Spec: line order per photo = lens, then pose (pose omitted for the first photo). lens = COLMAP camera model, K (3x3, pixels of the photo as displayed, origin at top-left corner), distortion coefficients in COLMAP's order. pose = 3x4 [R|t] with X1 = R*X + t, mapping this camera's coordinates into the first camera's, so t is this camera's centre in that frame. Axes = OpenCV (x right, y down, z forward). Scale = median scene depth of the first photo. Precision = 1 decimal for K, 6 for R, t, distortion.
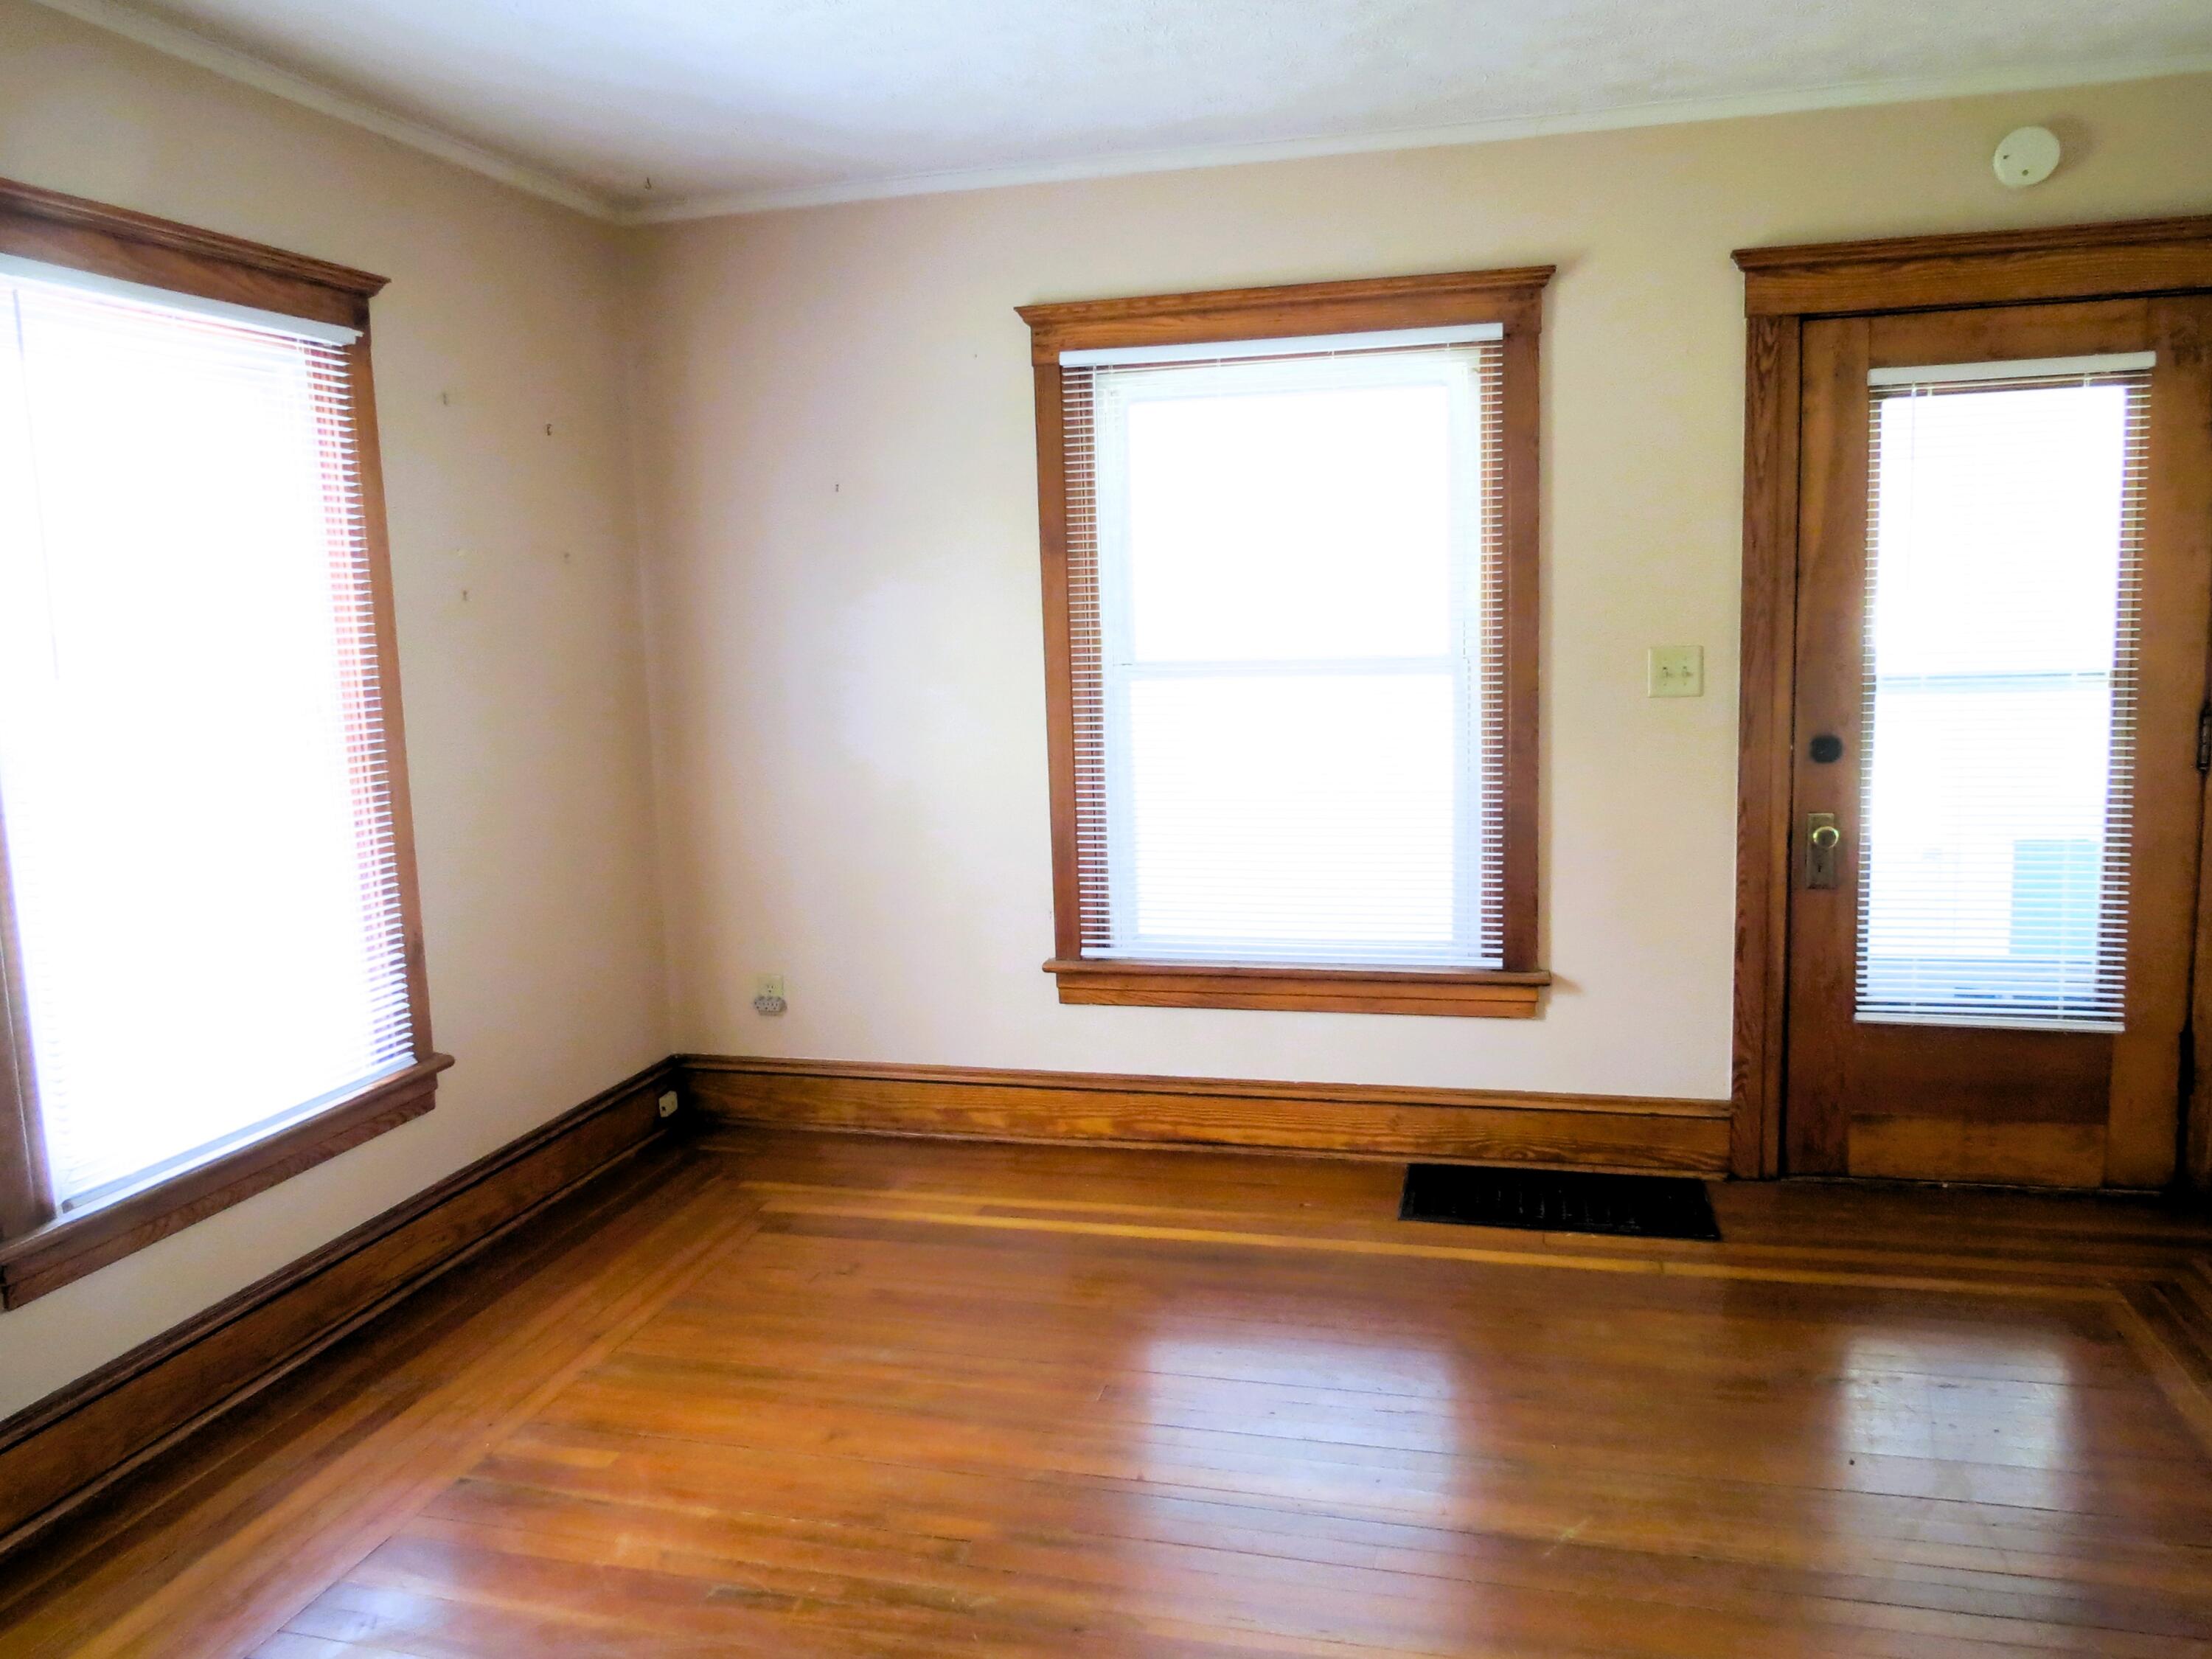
lens RADIAL K [[1650.6, 0, 1095.0], [0, 1650.6, 835.9], [0, 0, 1]] dist [-0.040899, 0.025571]
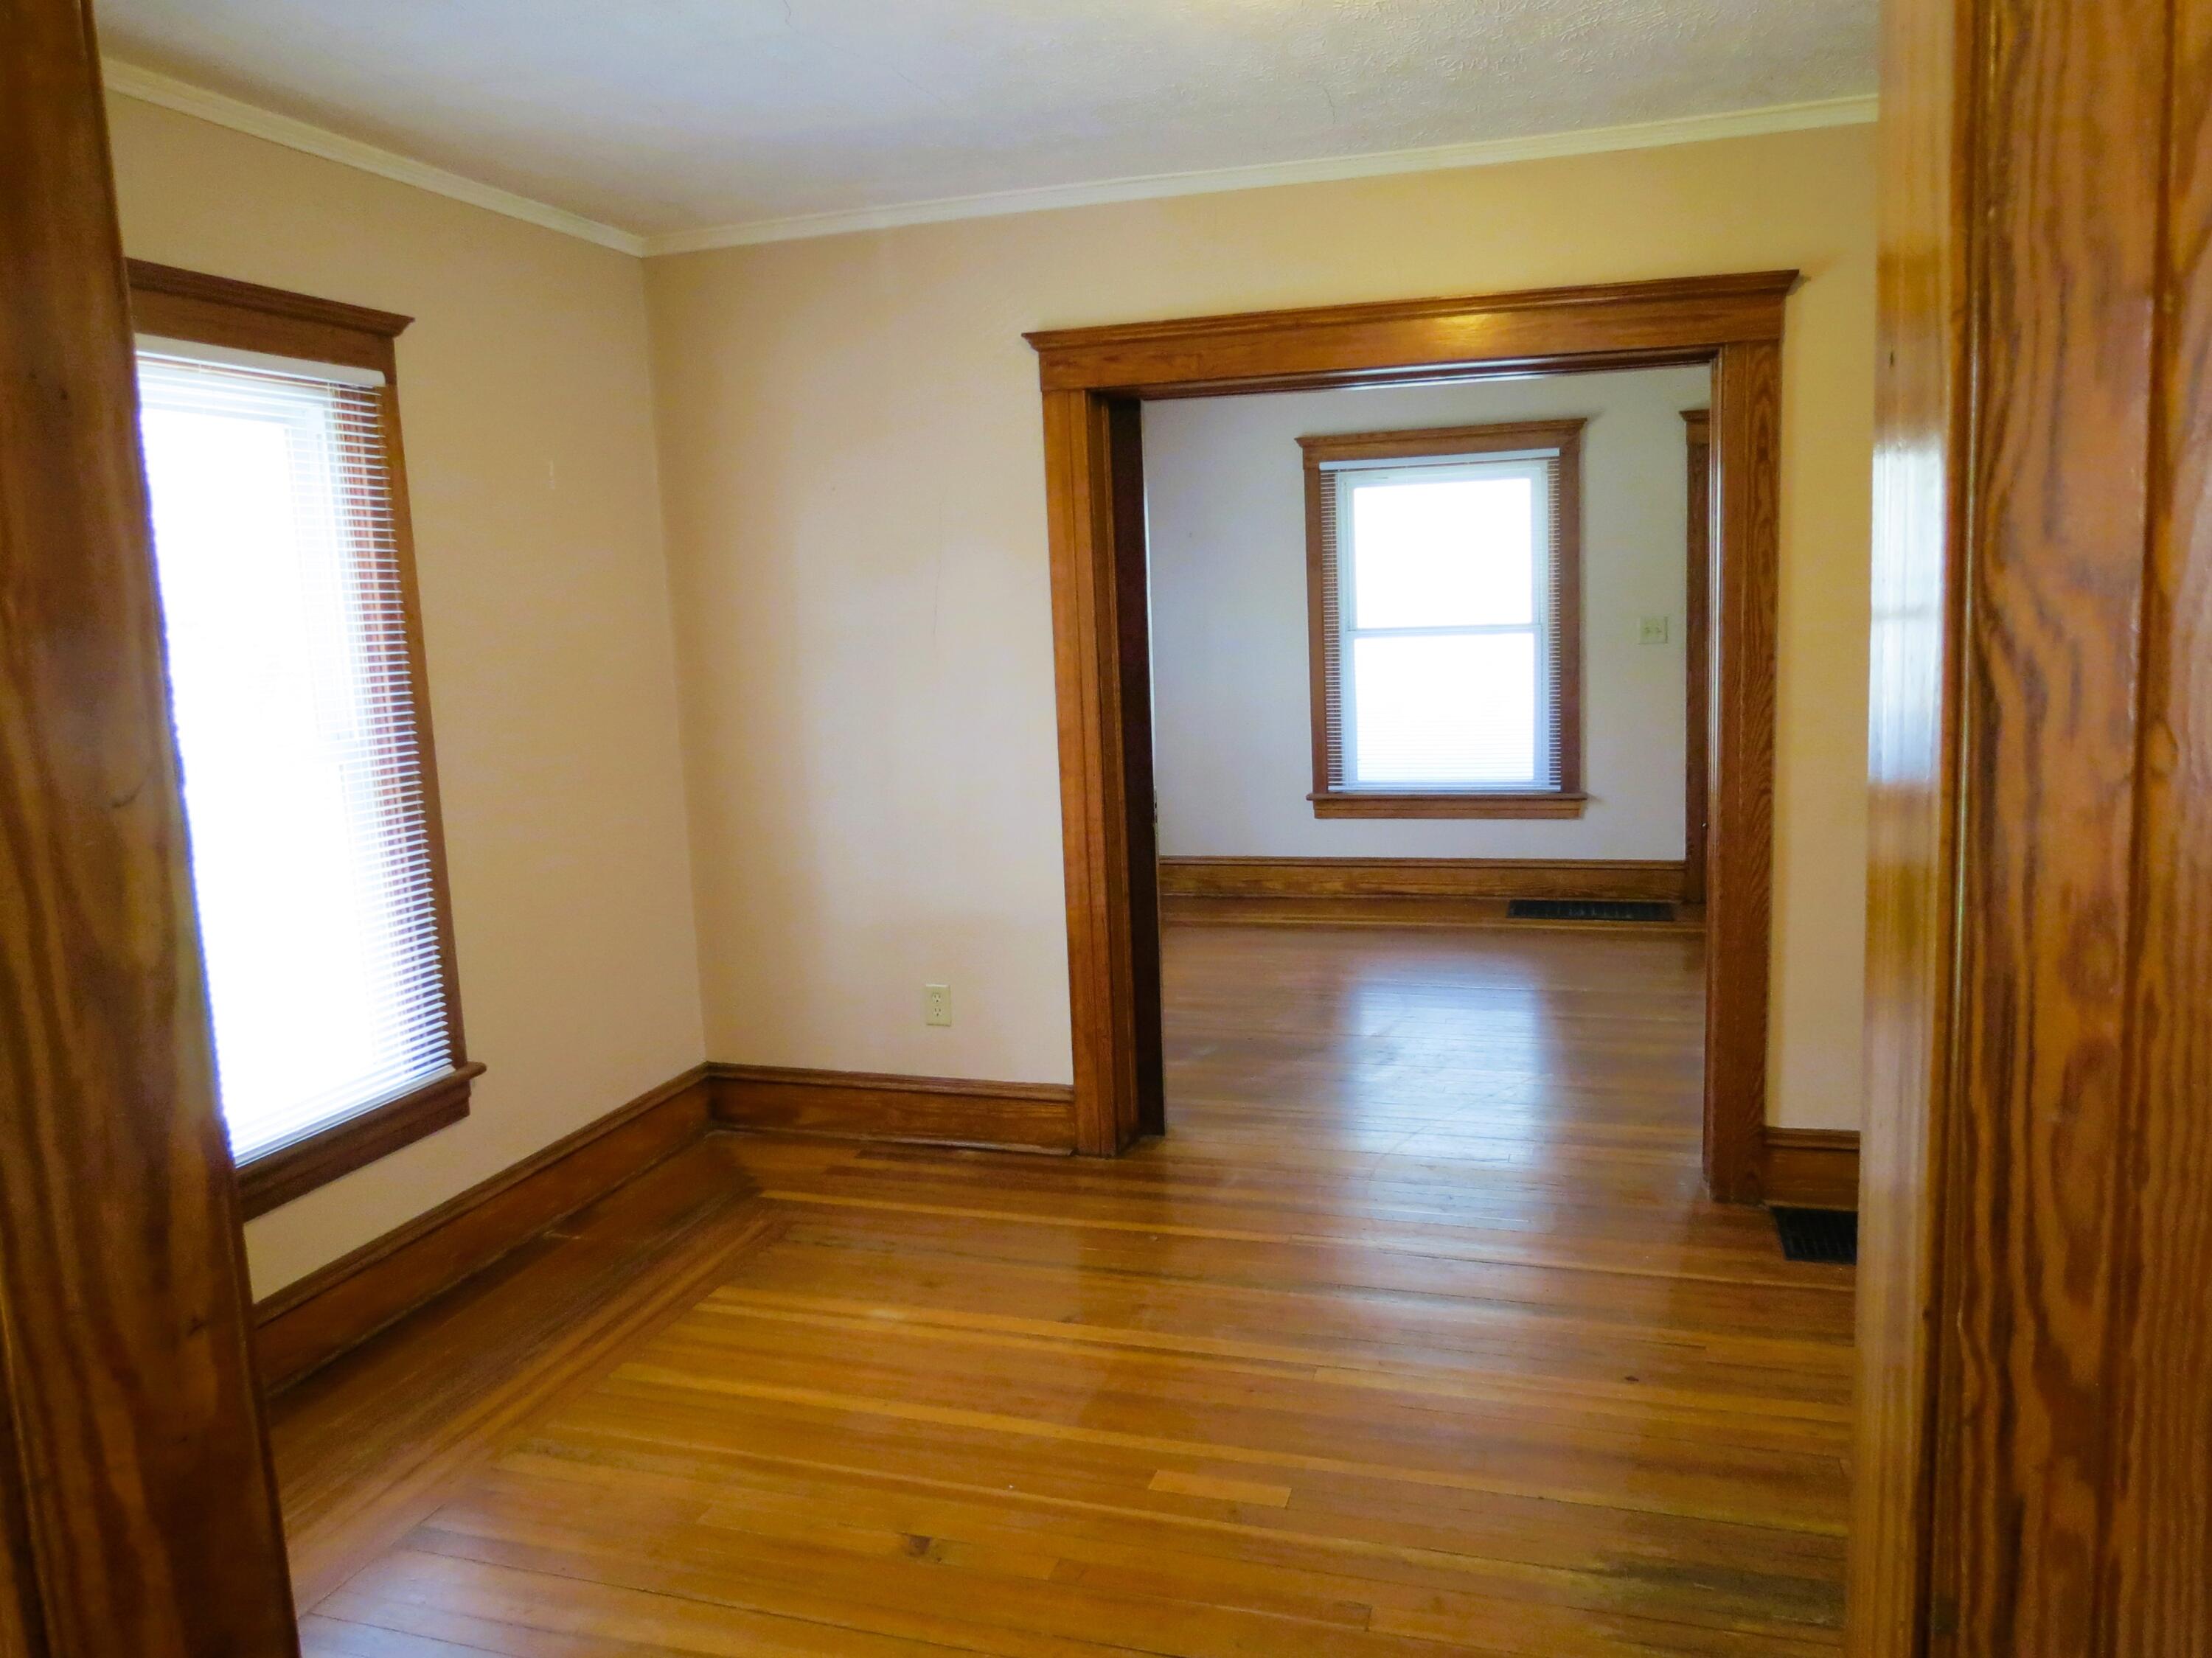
lens RADIAL K [[1650.5, 0, 1095.0], [0, 1650.5, 835.4], [0, 0, 1]] dist [-0.040899, 0.025571]
pose [[0.998777, -0.004381, -0.049247, -0.191474], [0.004530, 0.999985, 0.002919, 0.125870], [0.049234, -0.003139, 0.998782, -0.904215]]
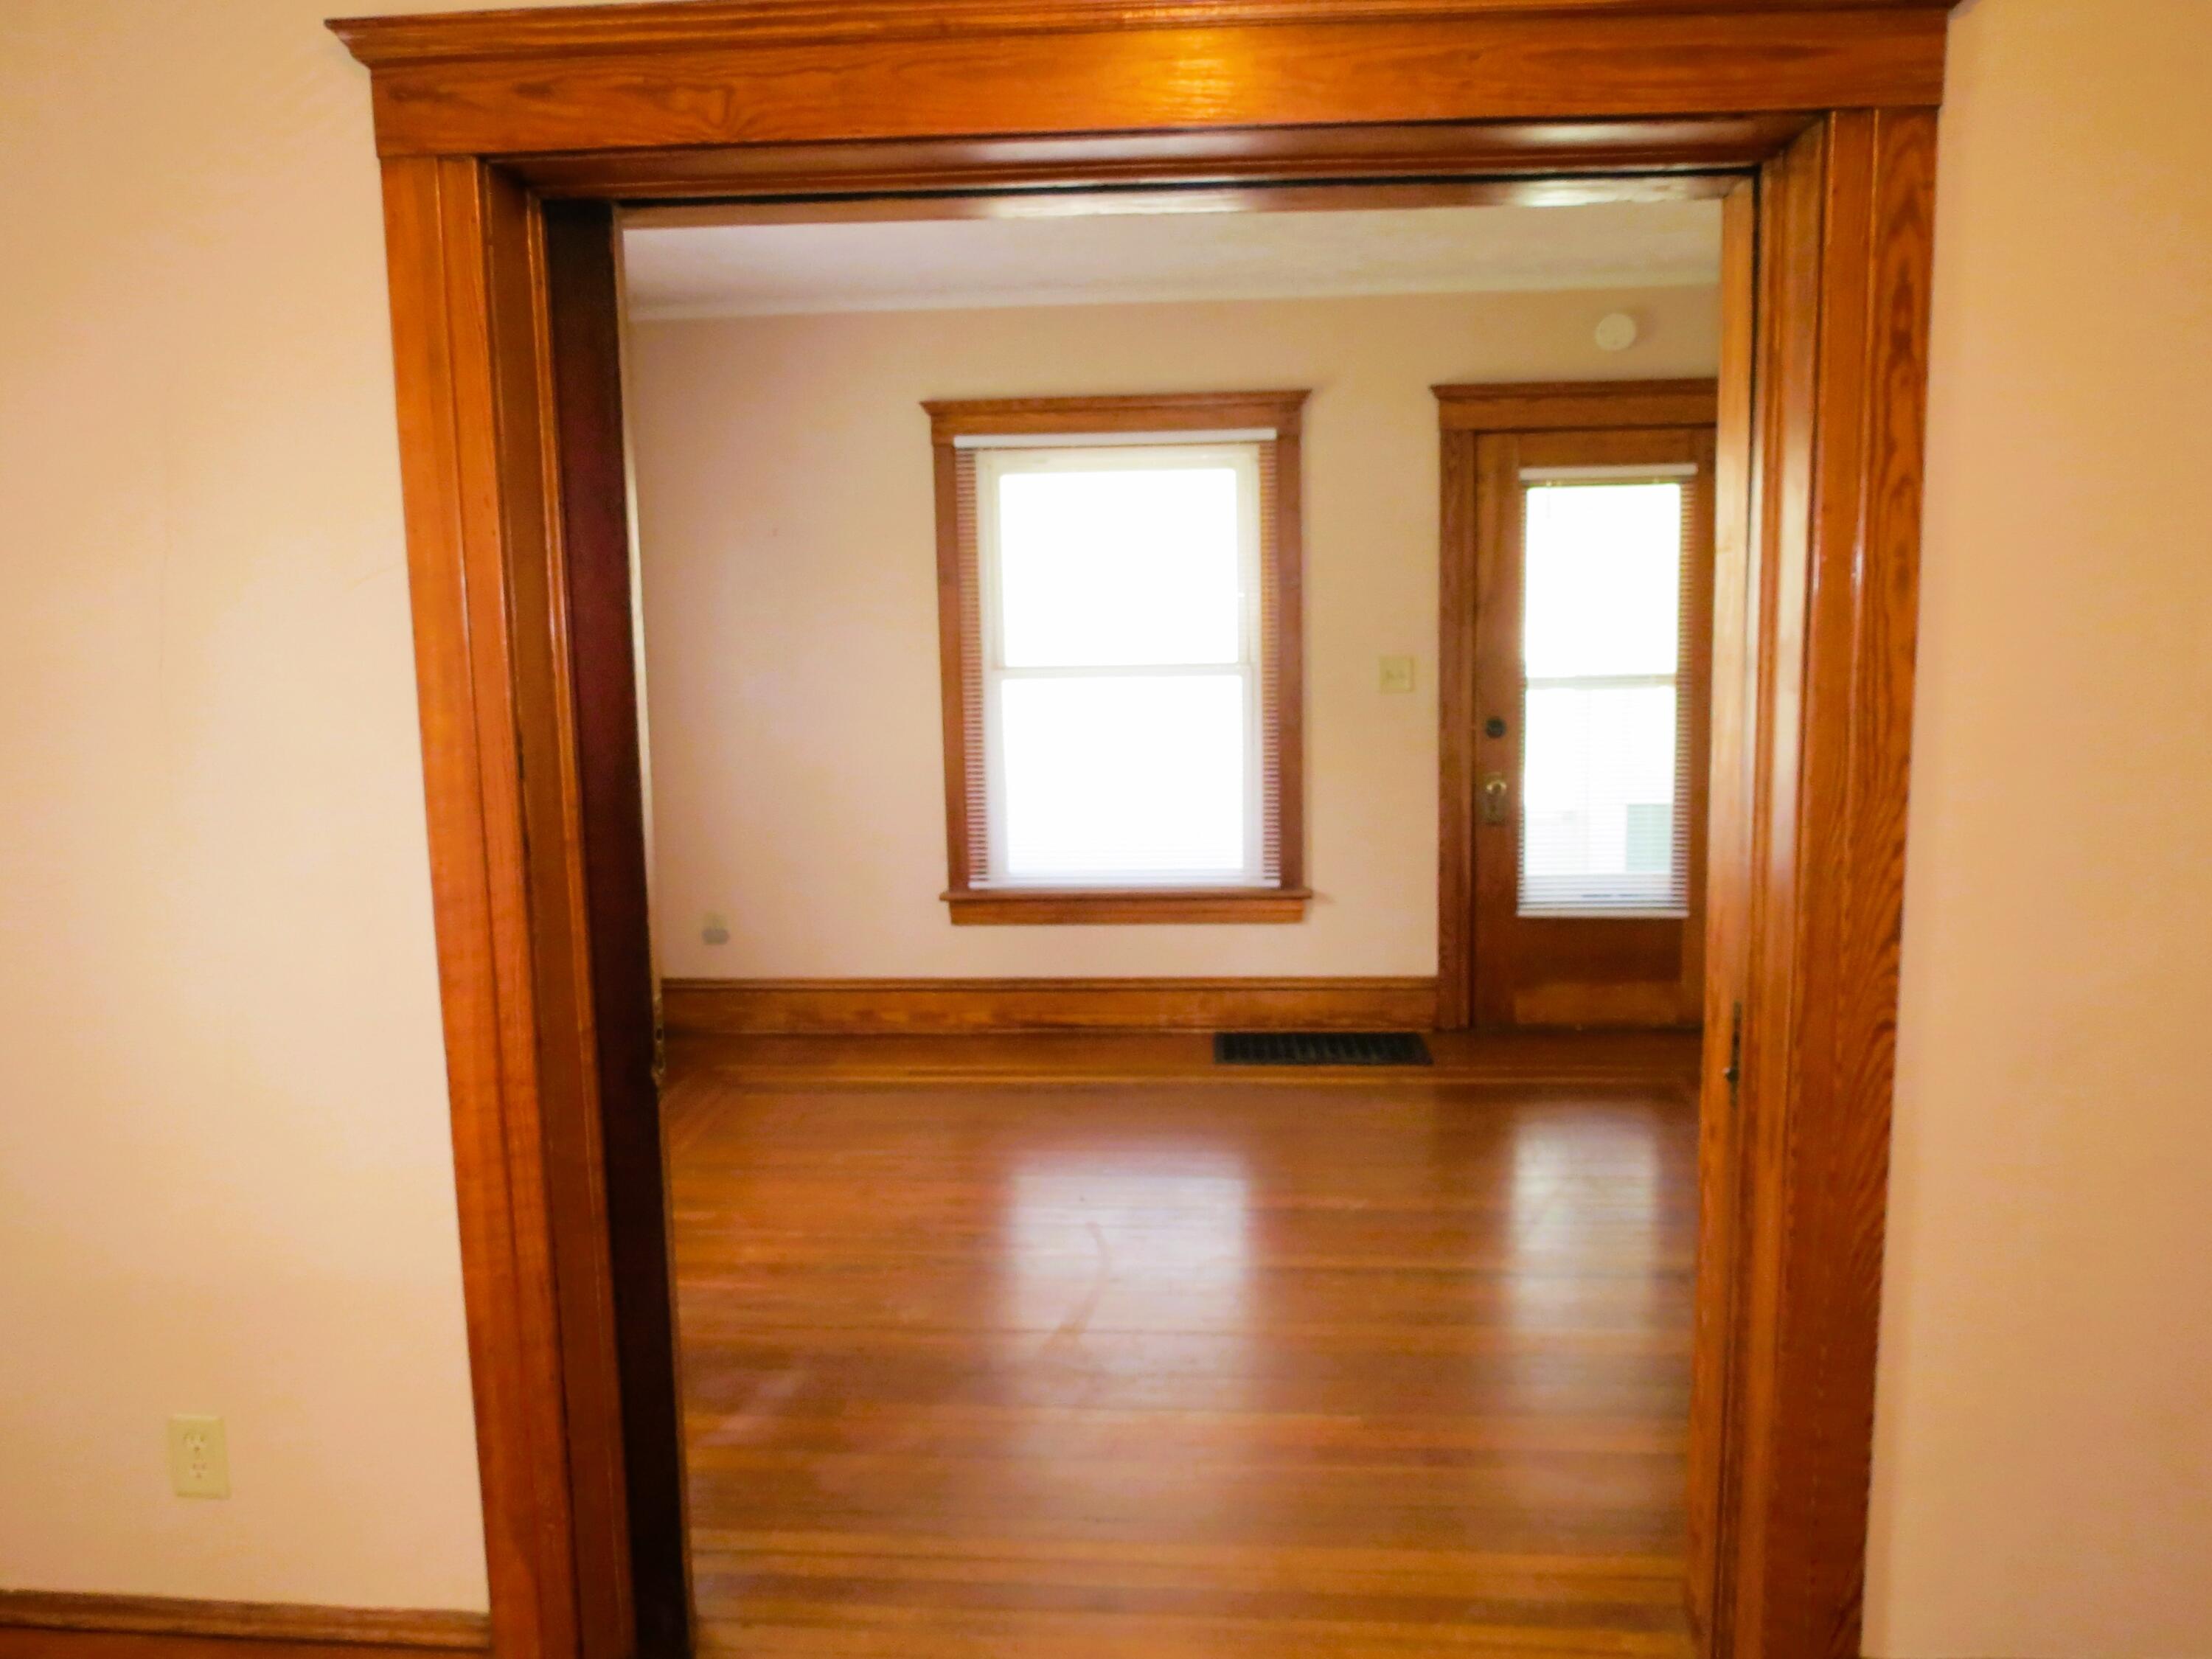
lens RADIAL K [[1625.0, 0, 1098.1], [0, 1625.0, 826.5], [0, 0, 1]] dist [-0.012077, 0.001576]
pose [[0.982965, -0.012748, 0.183350, -0.158365], [0.015517, 0.999786, -0.013675, 0.046914], [-0.183137, 0.016287, 0.982953, -0.334612]]
